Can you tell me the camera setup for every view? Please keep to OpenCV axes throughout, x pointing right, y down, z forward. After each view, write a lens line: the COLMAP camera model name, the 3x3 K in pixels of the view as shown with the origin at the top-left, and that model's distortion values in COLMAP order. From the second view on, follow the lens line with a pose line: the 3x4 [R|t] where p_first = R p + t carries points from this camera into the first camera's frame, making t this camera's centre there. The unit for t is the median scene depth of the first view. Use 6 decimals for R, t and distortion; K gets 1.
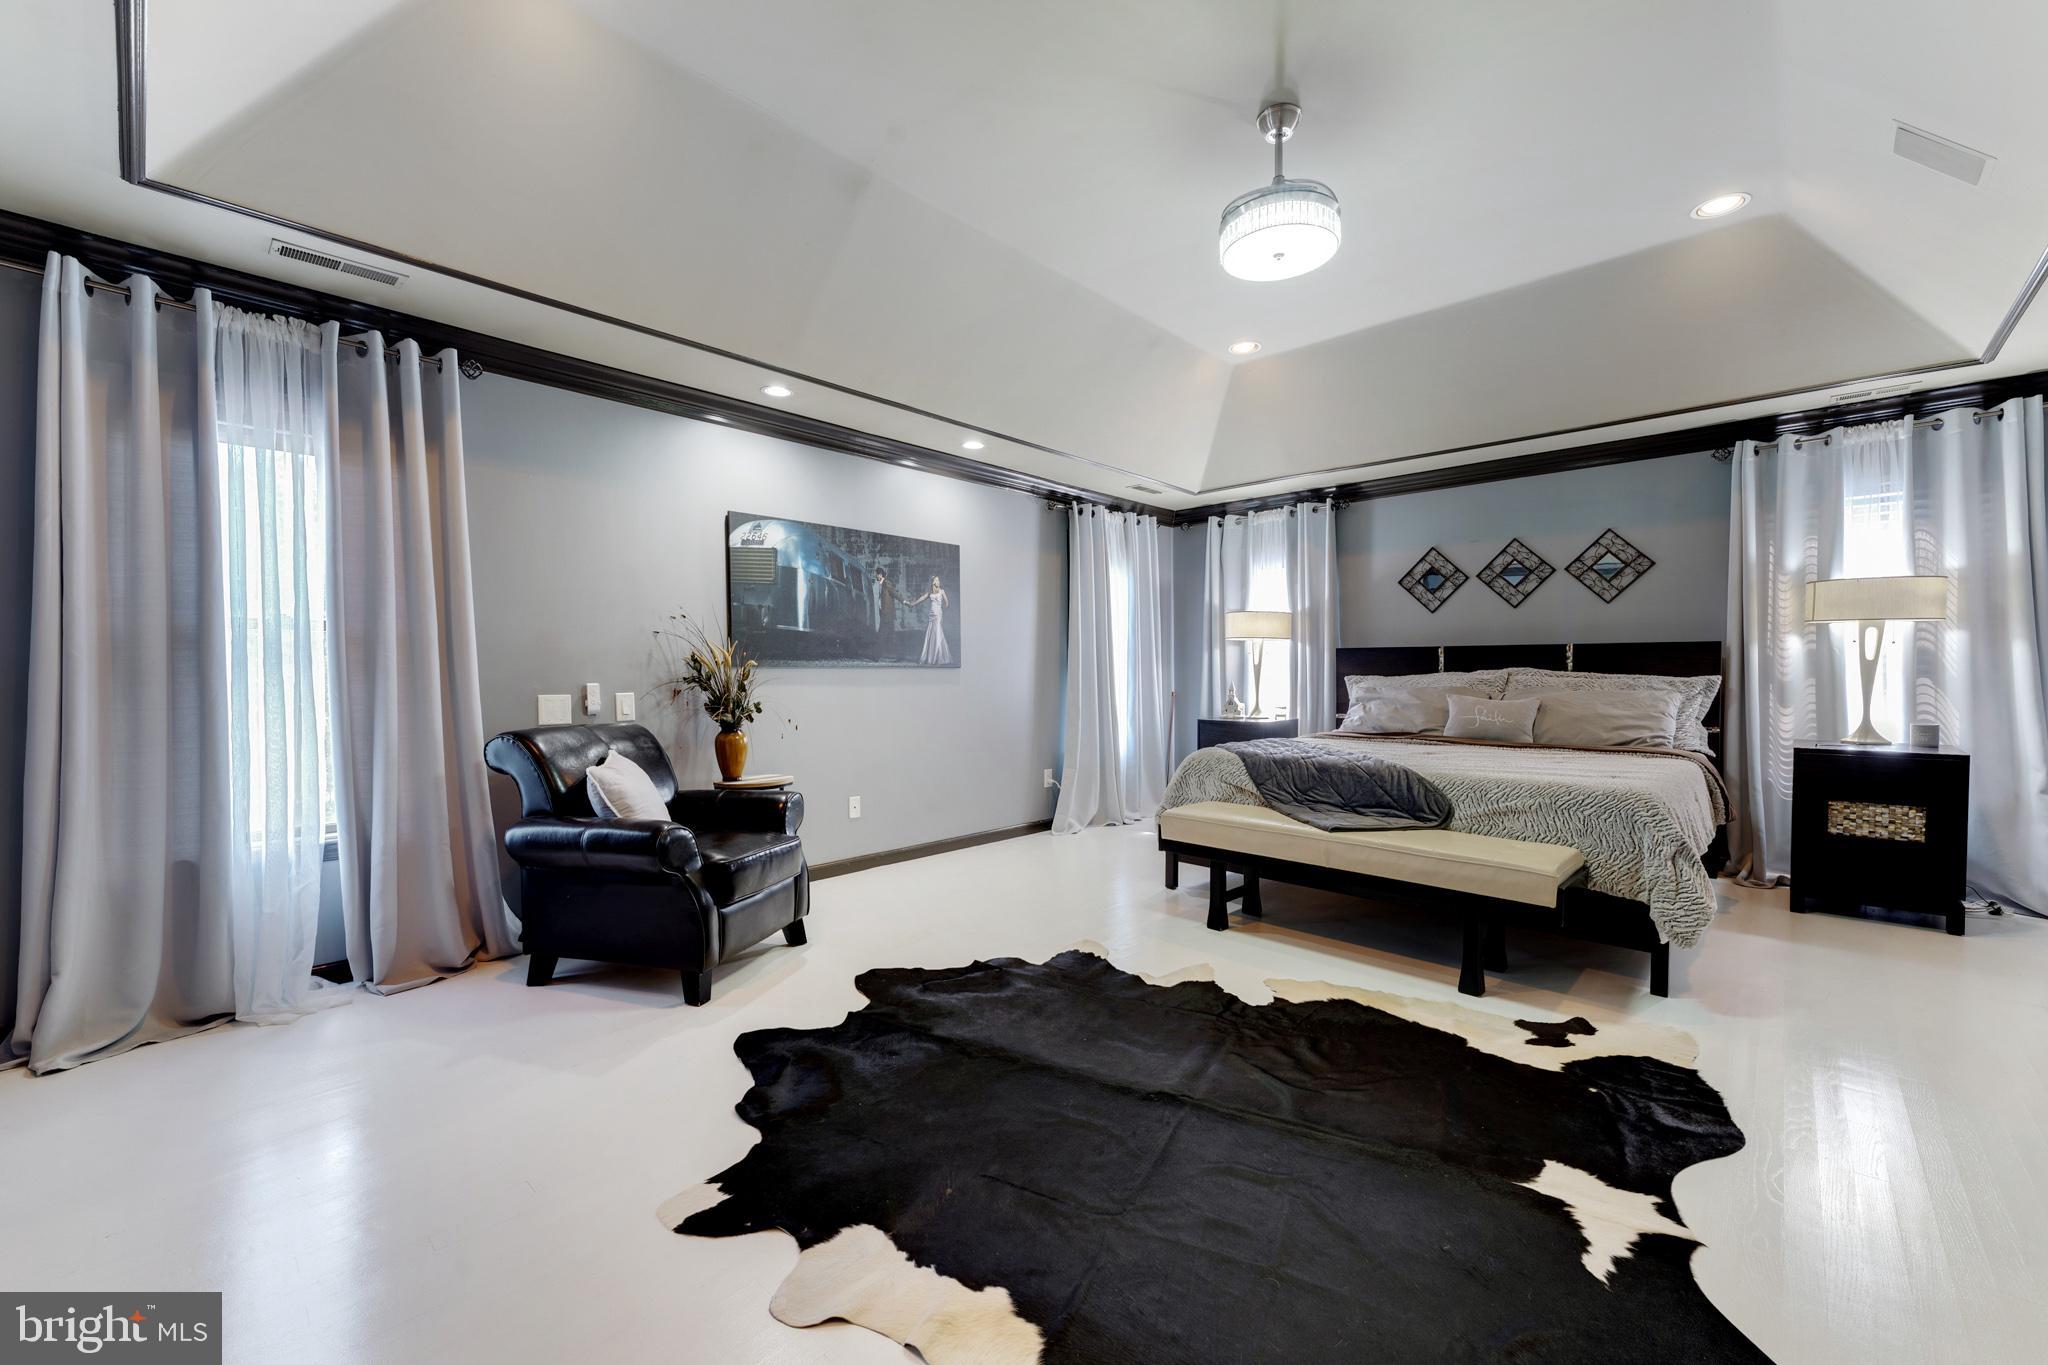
lens RADIAL K [[818.0, 0, 1023.3], [0, 818.0, 690.4], [0, 0, 1]] dist [0.000227, 0.000622]
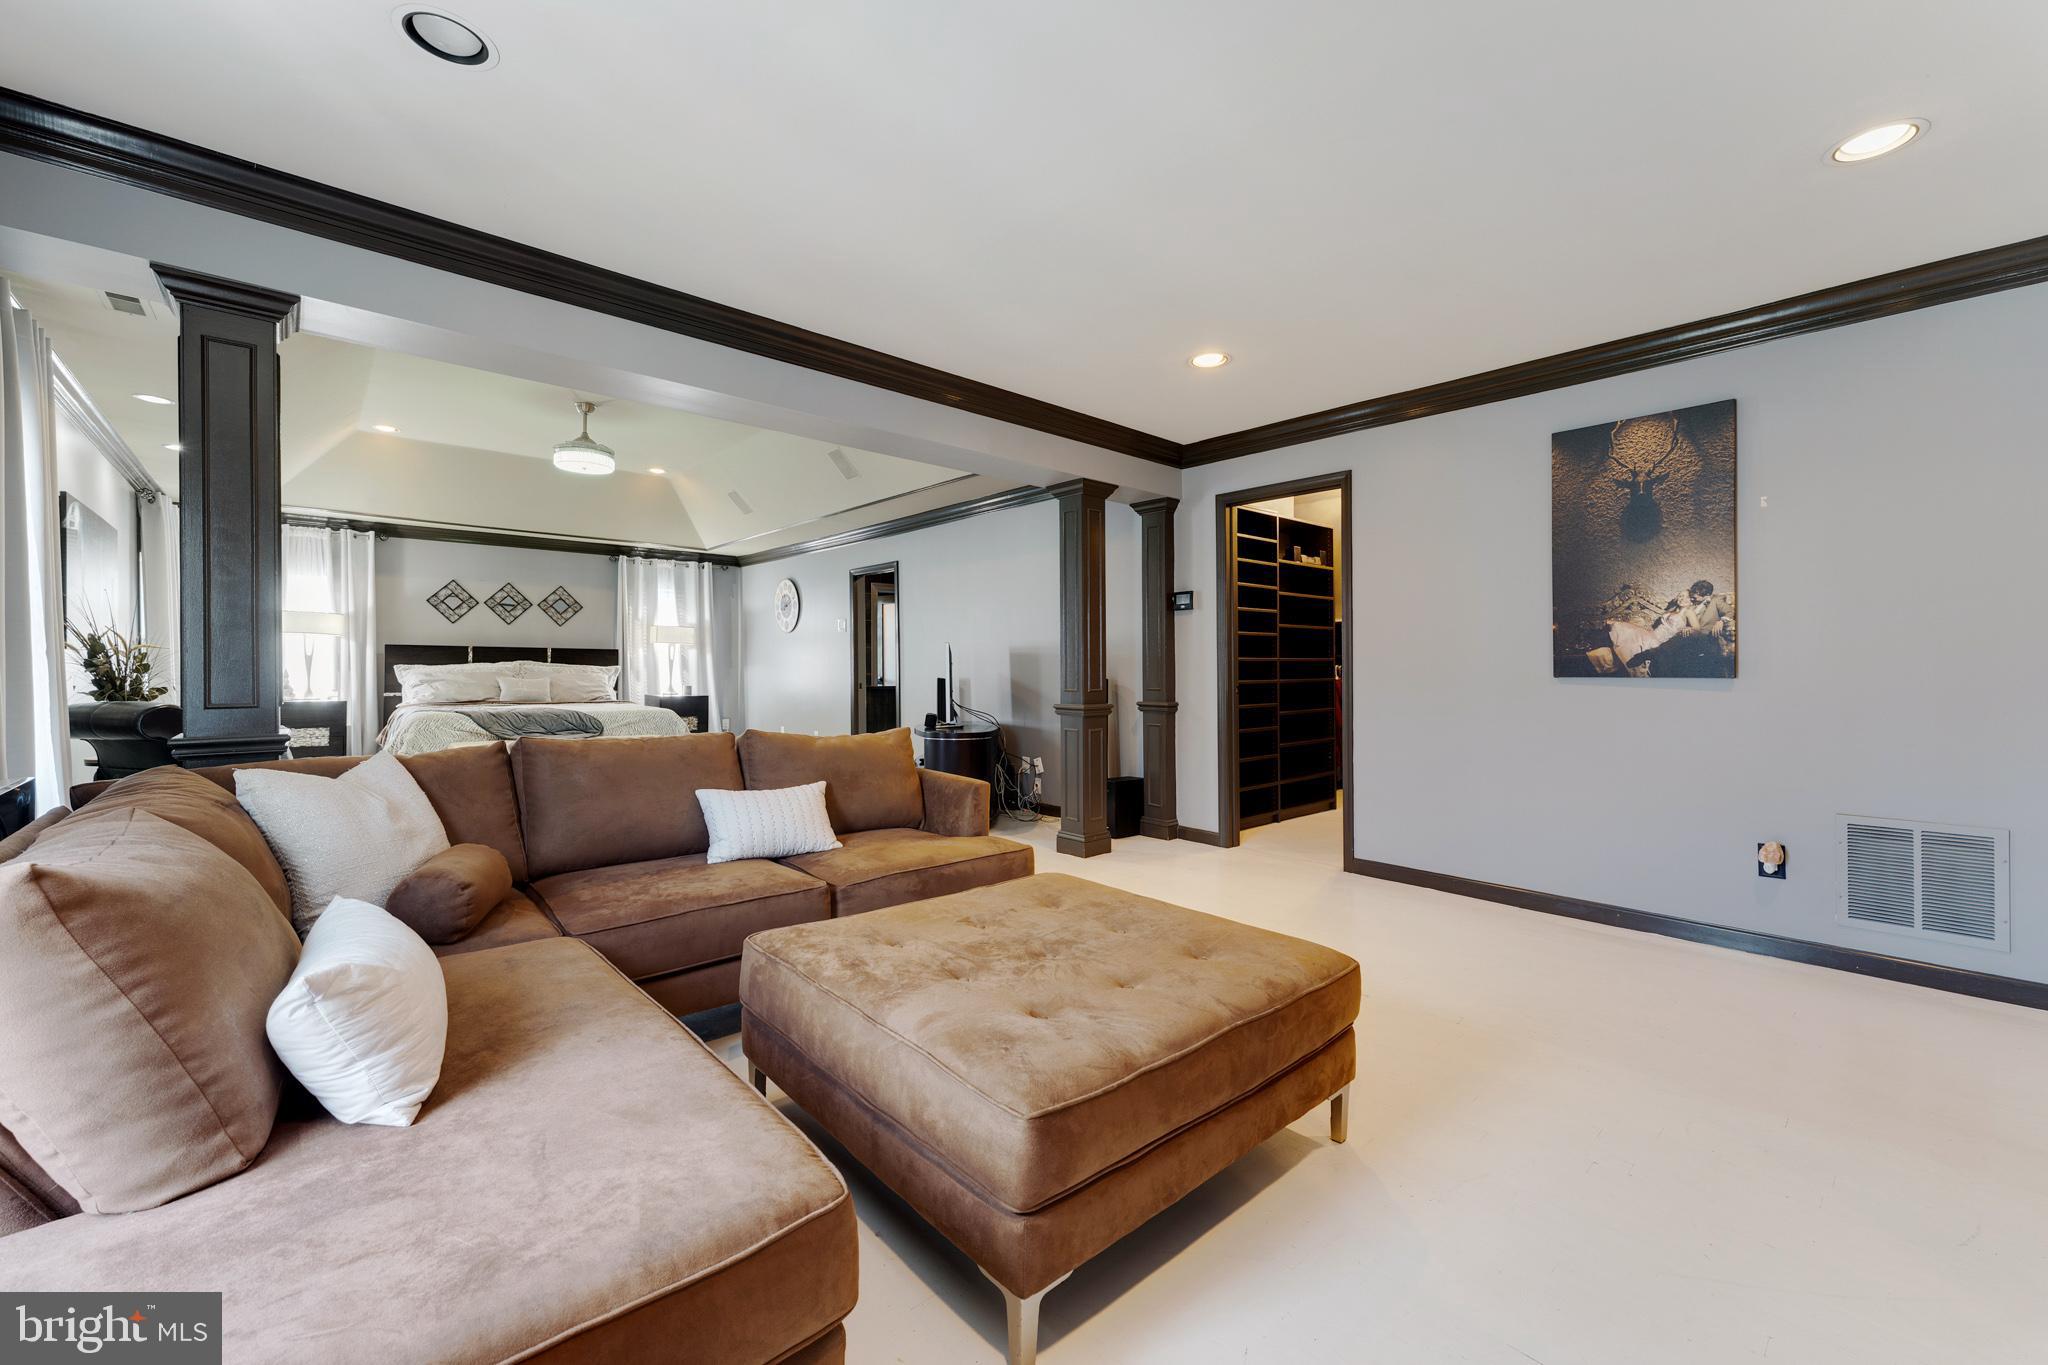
lens RADIAL K [[818.0, 0, 1026.8], [0, 818.0, 675.5], [0, 0, 1]] dist [0.000227, 0.000622]
pose [[0.093217, -0.003188, 0.995641, -0.491579], [0.018516, 0.999827, 0.001468, 0.009771], [-0.995474, 0.018299, 0.093260, -0.100572]]
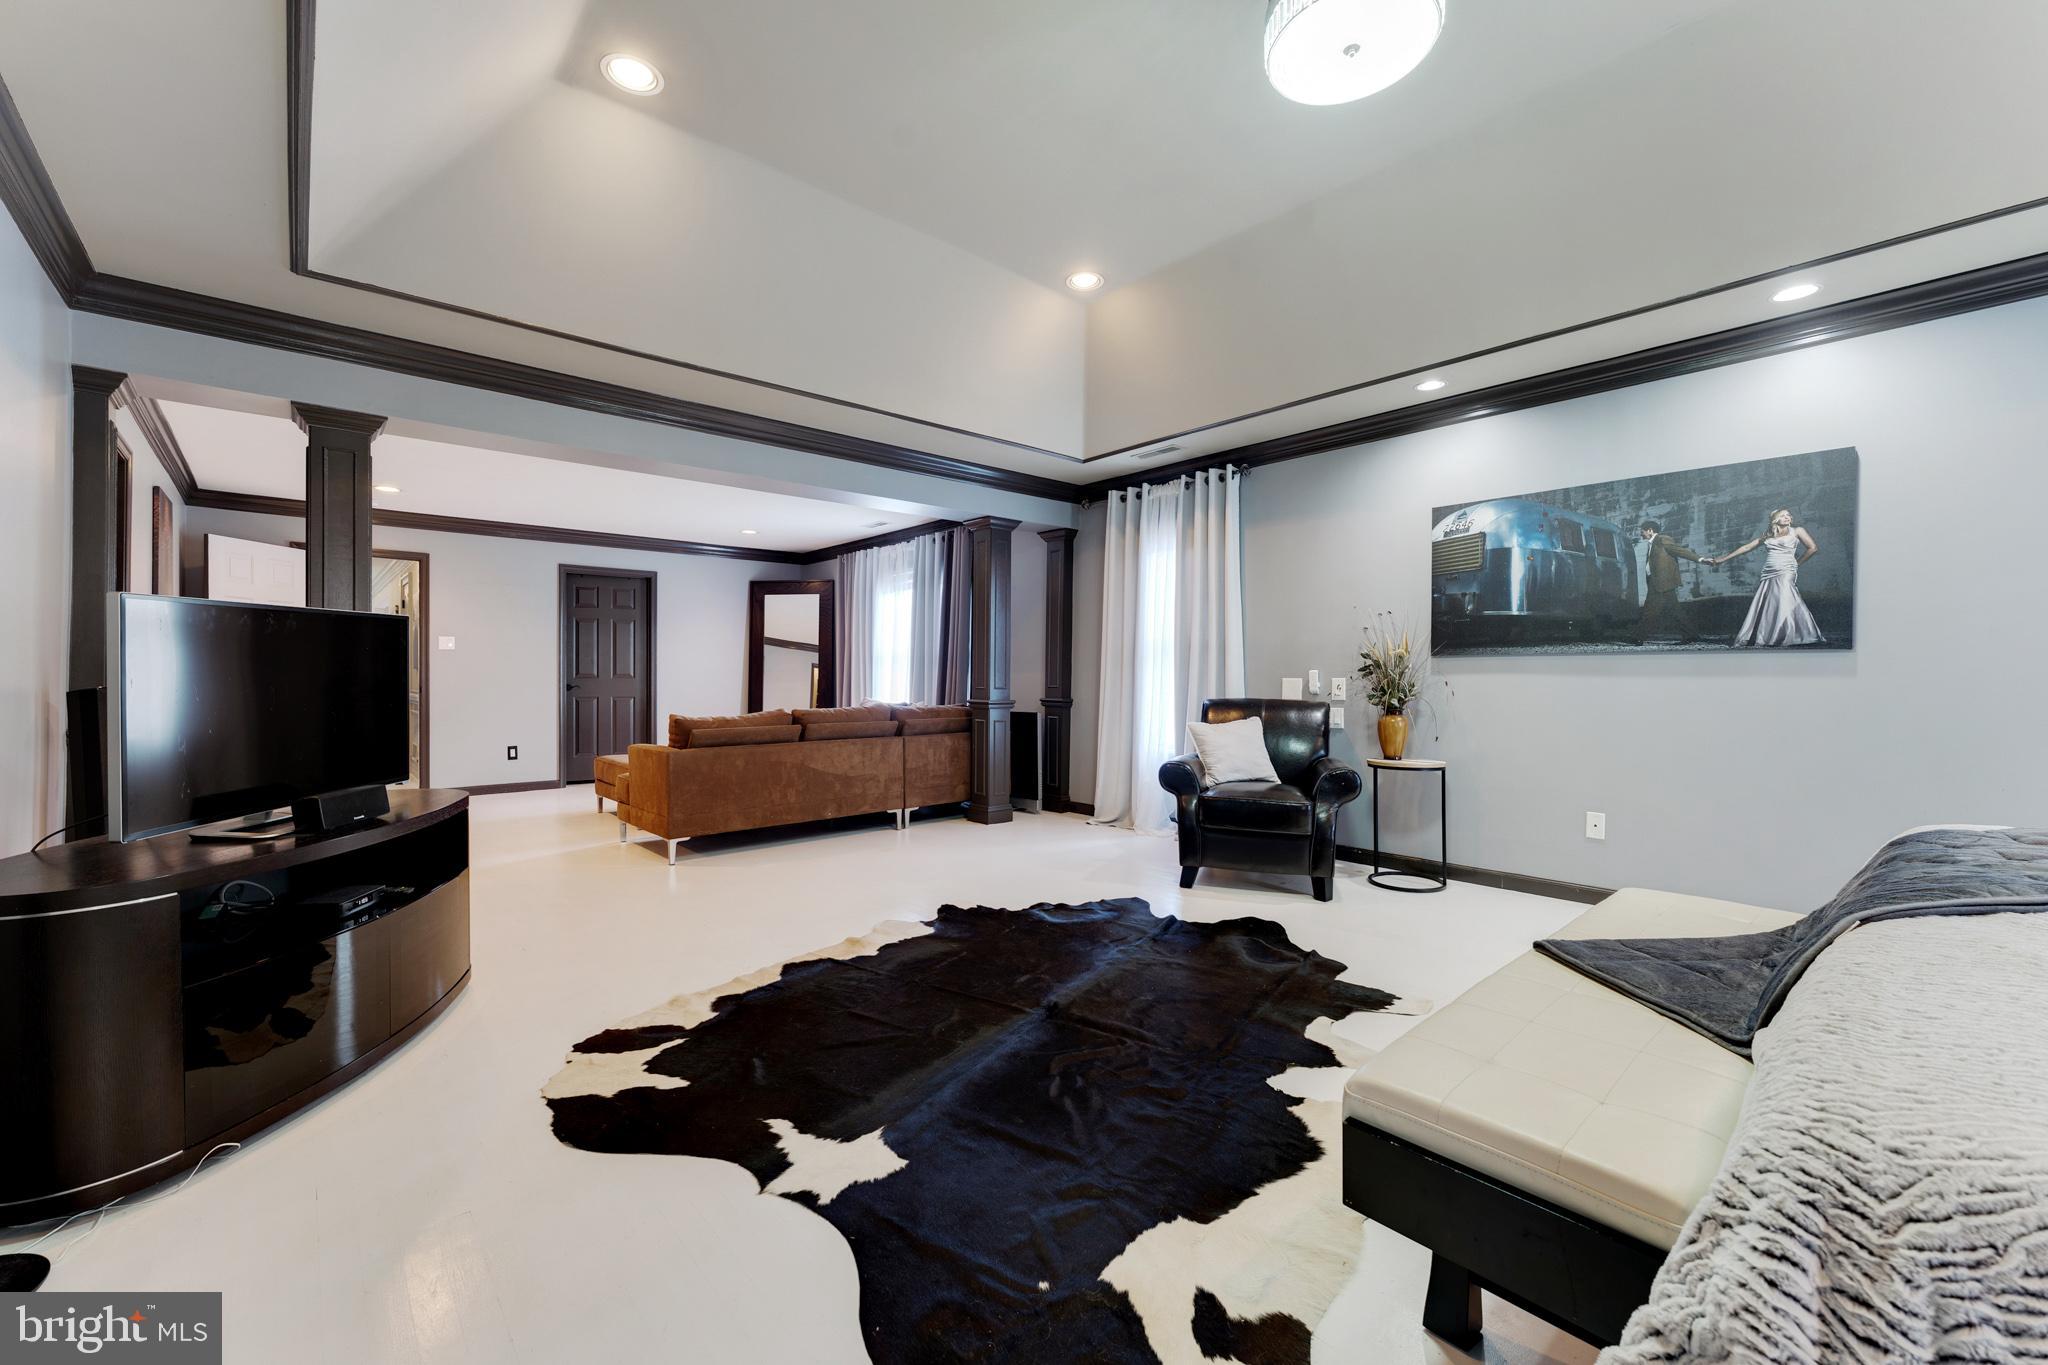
lens RADIAL K [[818.0, 0, 1018.7], [0, 818.0, 677.5], [0, 0, 1]] dist [0.000227, 0.000622]
pose [[-0.091921, 0.006317, -0.995746, 0.776629], [-0.021523, 0.999734, 0.008330, 0.001895], [0.995534, 0.022198, -0.091761, 0.596906]]
